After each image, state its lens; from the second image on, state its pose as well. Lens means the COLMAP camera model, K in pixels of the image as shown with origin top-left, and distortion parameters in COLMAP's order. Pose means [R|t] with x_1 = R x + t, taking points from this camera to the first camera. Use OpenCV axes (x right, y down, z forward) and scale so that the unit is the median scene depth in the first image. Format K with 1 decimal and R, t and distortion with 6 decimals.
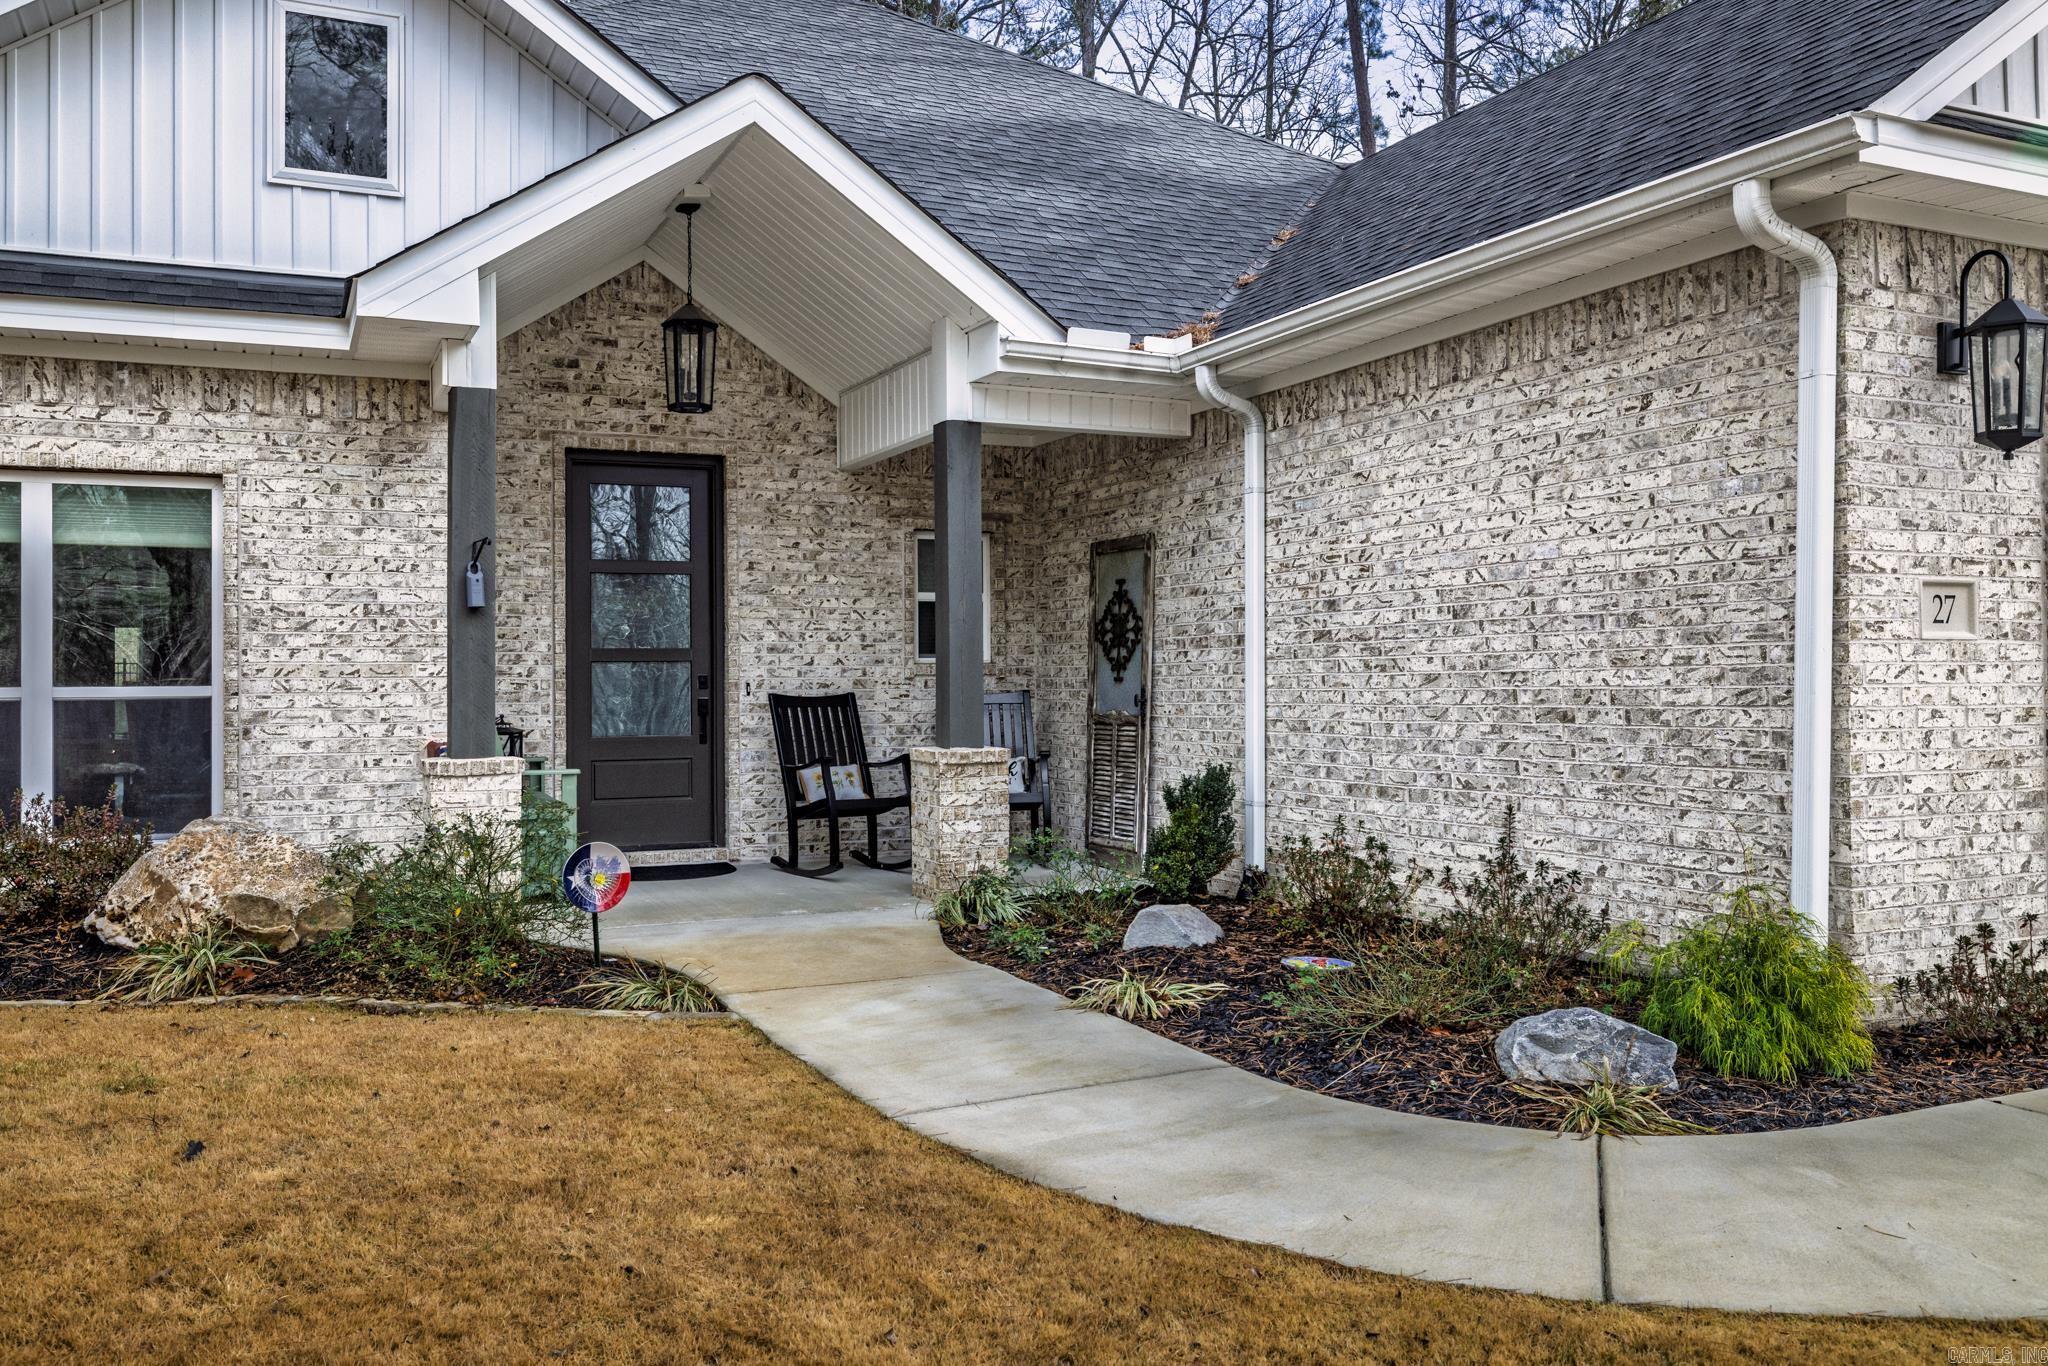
lens RADIAL K [[1655.5, 0, 1024.0], [0, 1655.5, 683.0], [0, 0, 1]] dist [-0.005045, 0.000310]
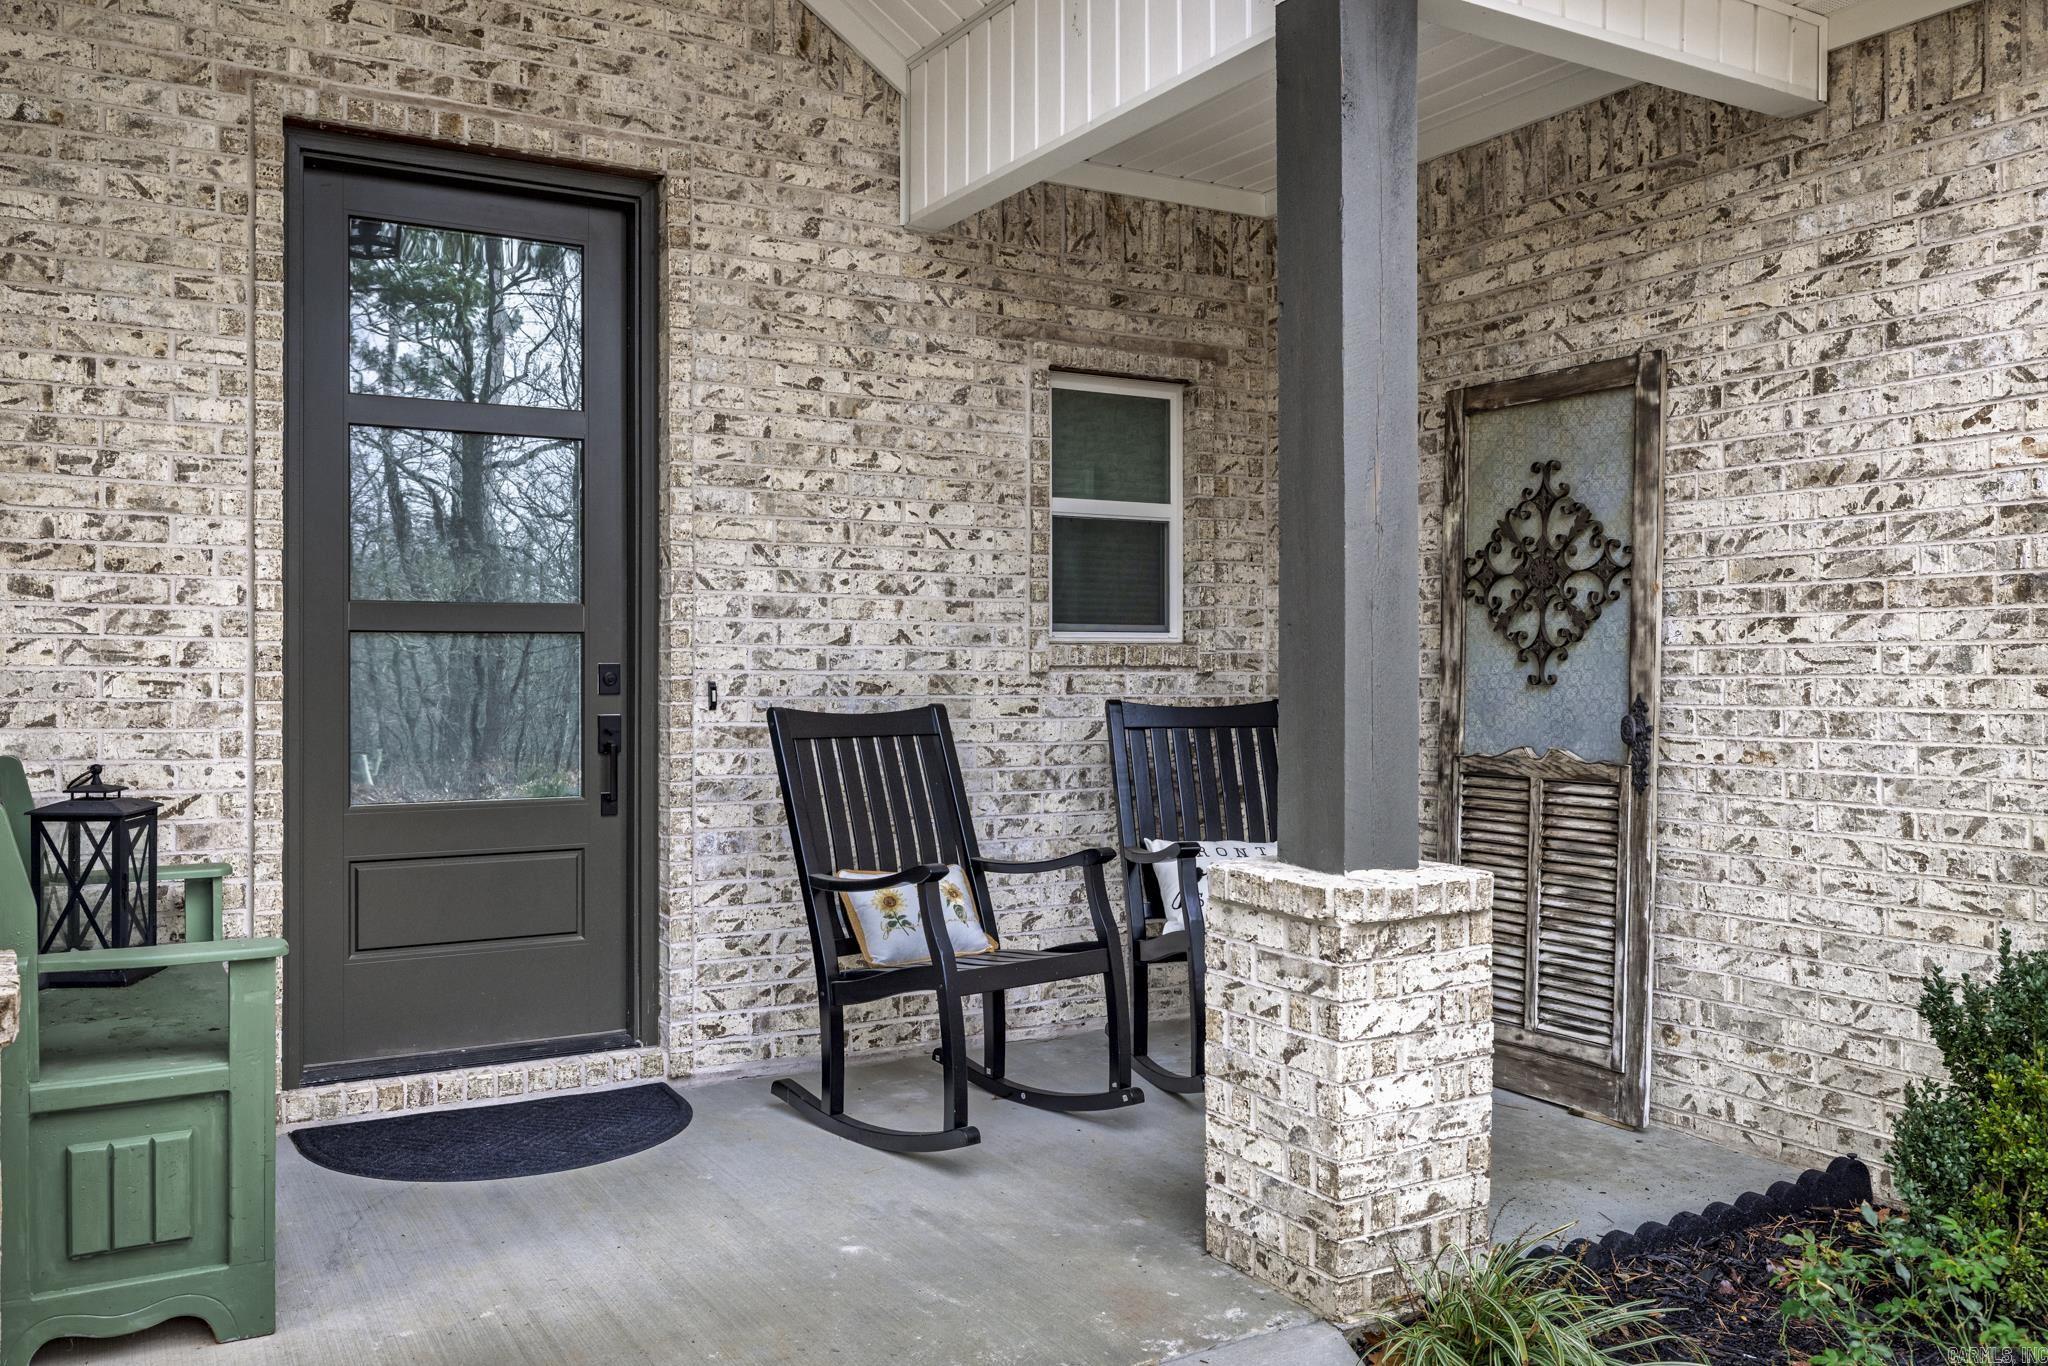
lens RADIAL K [[1655.5, 0, 1024.0], [0, 1655.5, 683.0], [0, 0, 1]] dist [-0.005045, 0.000310]
pose [[0.994992, 0.006200, 0.099760, -0.128717], [-0.006988, 0.999947, 0.007552, -0.003866], [-0.099708, -0.008212, 0.994983, 0.549024]]
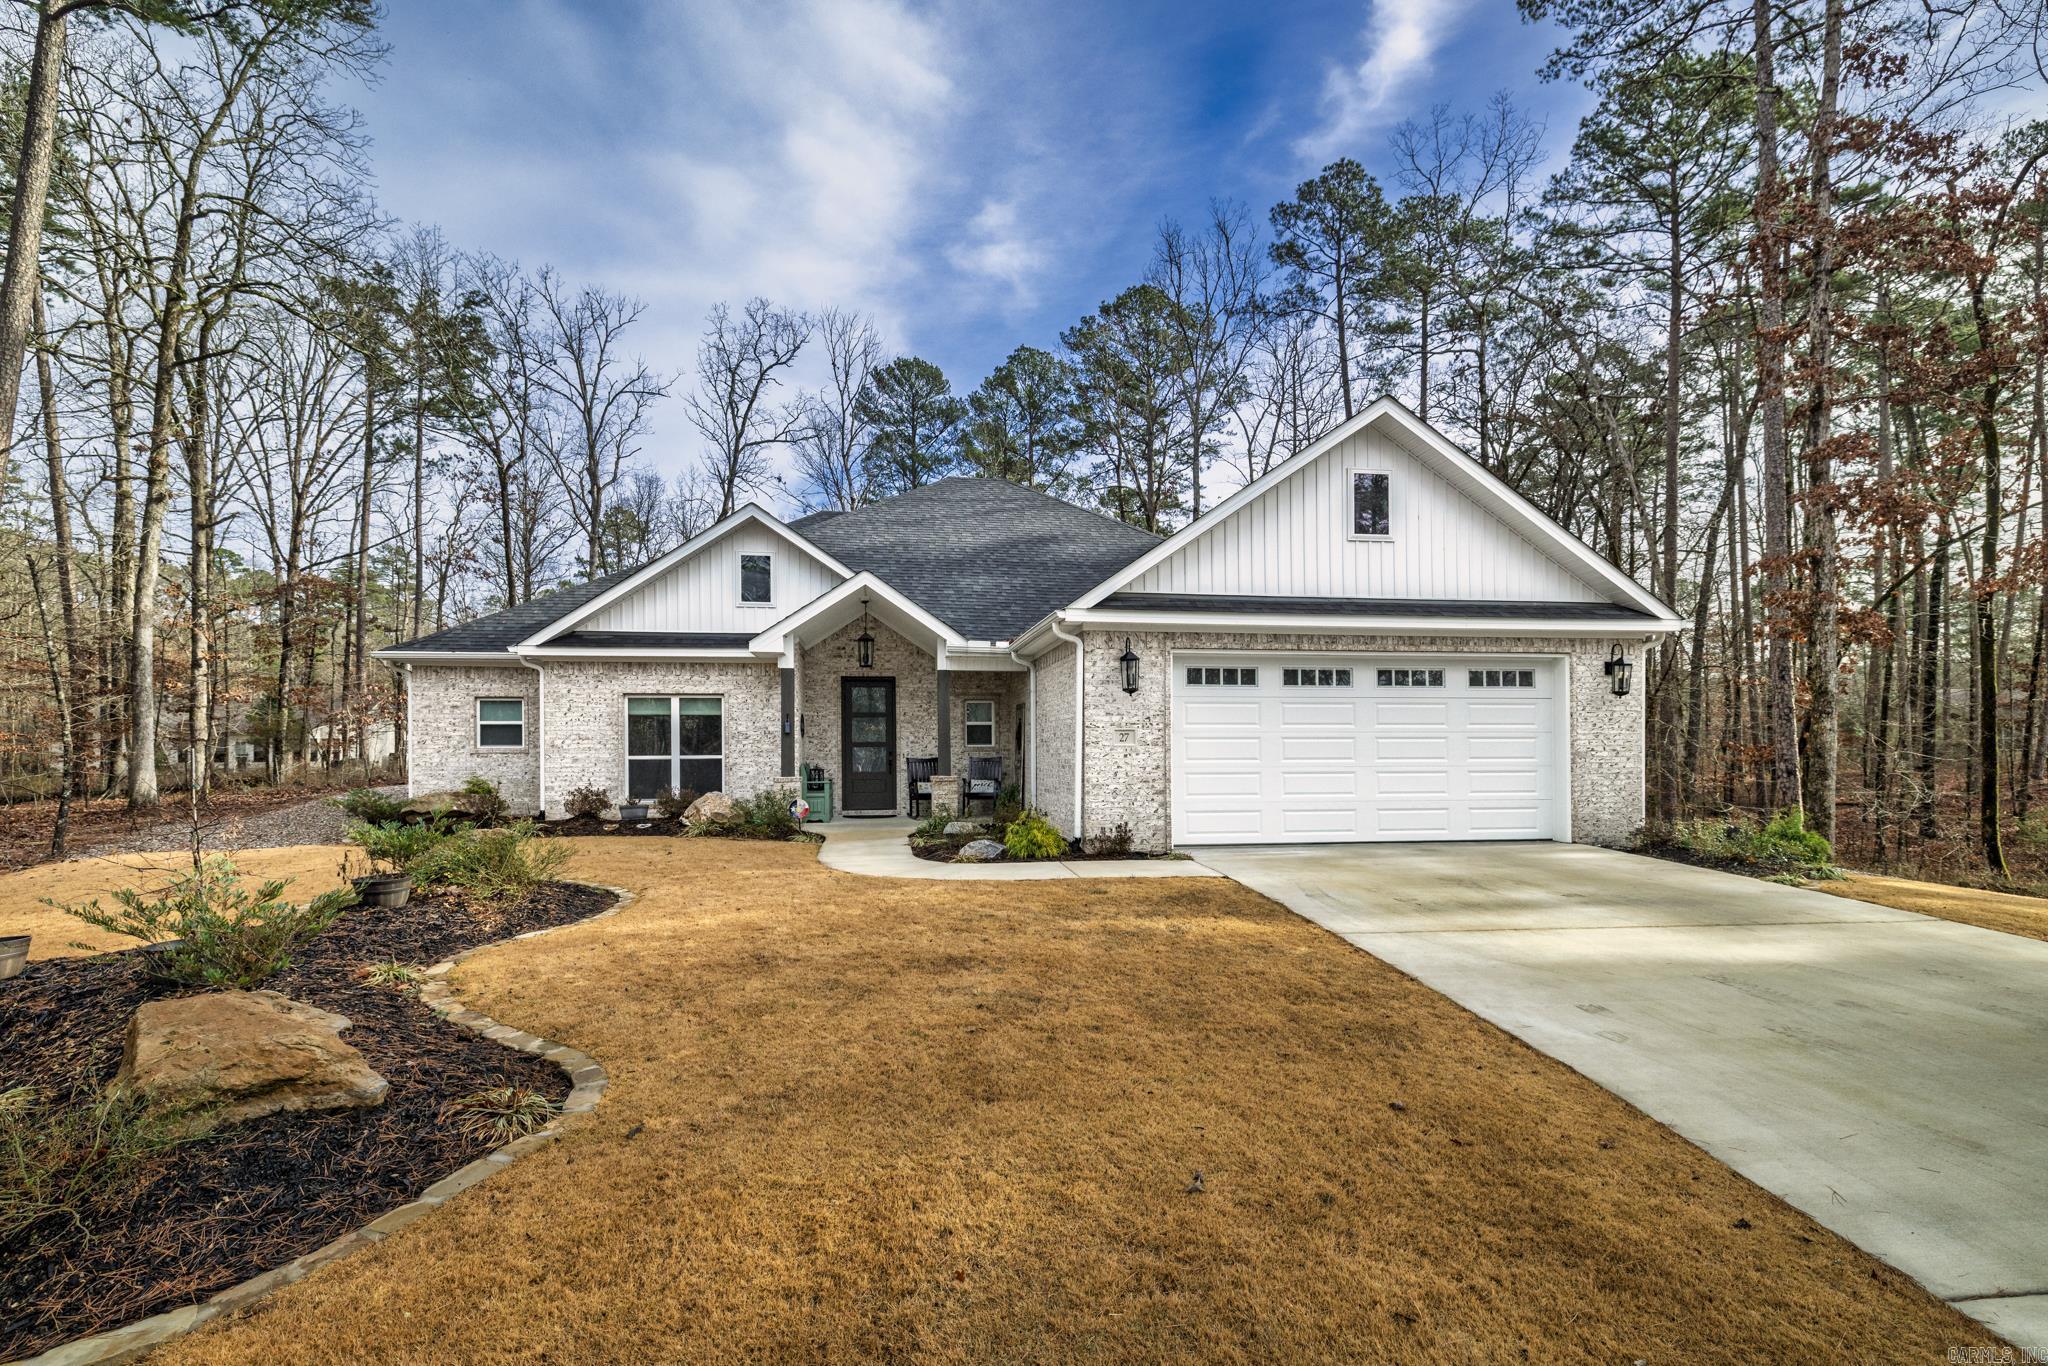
lens RADIAL K [[890.9, 0, 1024.0], [0, 890.9, 754.6], [0, 0, 1]] dist [0.001781, 0.000088]
pose [[0.966630, 0.004865, -0.256130, 0.454981], [-0.003080, 0.999968, 0.007370, -0.011615], [0.256157, -0.006336, 0.966614, -0.485580]]
